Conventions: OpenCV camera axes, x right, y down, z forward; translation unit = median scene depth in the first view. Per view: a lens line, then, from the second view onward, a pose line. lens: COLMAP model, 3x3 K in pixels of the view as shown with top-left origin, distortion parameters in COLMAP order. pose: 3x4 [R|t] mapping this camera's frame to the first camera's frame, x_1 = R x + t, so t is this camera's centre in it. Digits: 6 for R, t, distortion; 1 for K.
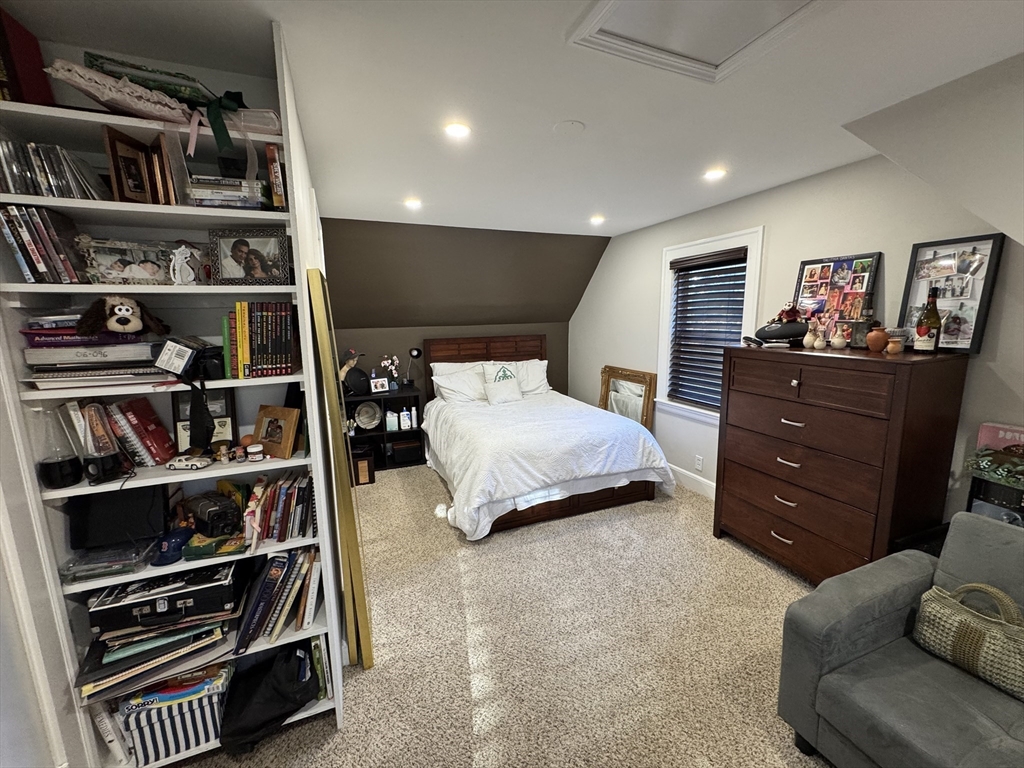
lens RADIAL K [[408.4, 0, 515.0], [0, 408.4, 385.6], [0, 0, 1]] dist [-0.002872, -0.000443]
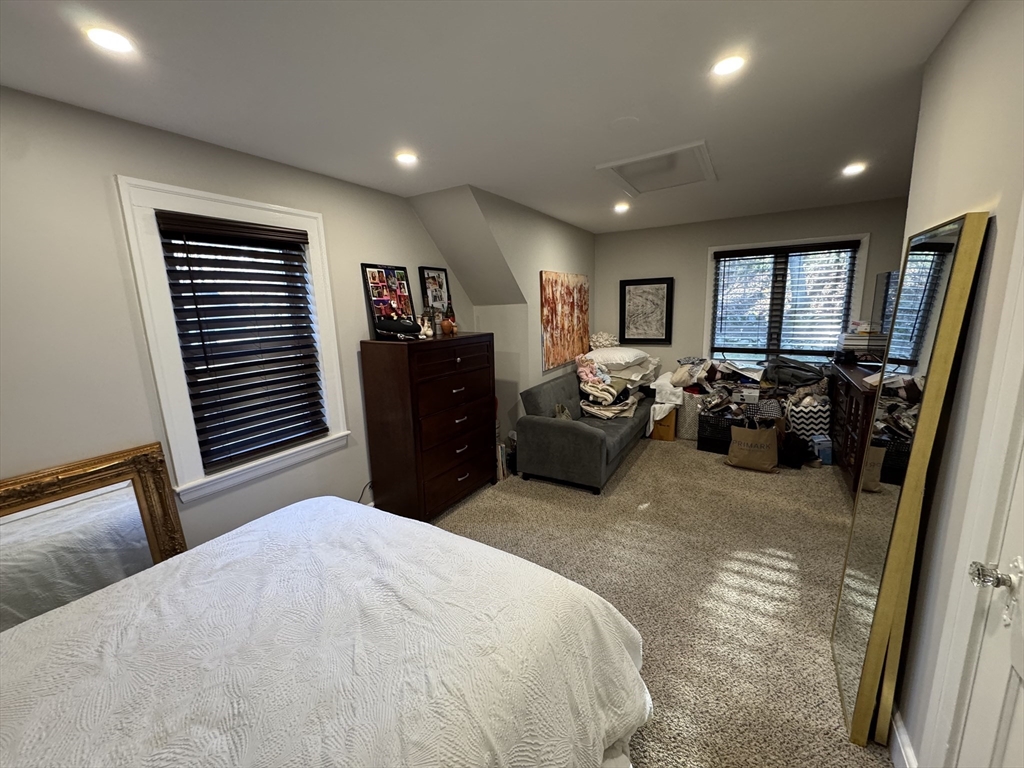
lens RADIAL K [[408.4, 0, 513.4], [0, 408.4, 384.9], [0, 0, 1]] dist [-0.002872, -0.000443]
pose [[-0.609922, -0.116506, 0.783851, -0.450077], [0.171541, 0.946271, 0.274125, -0.246268], [-0.773673, 0.301657, -0.557166, 1.499348]]
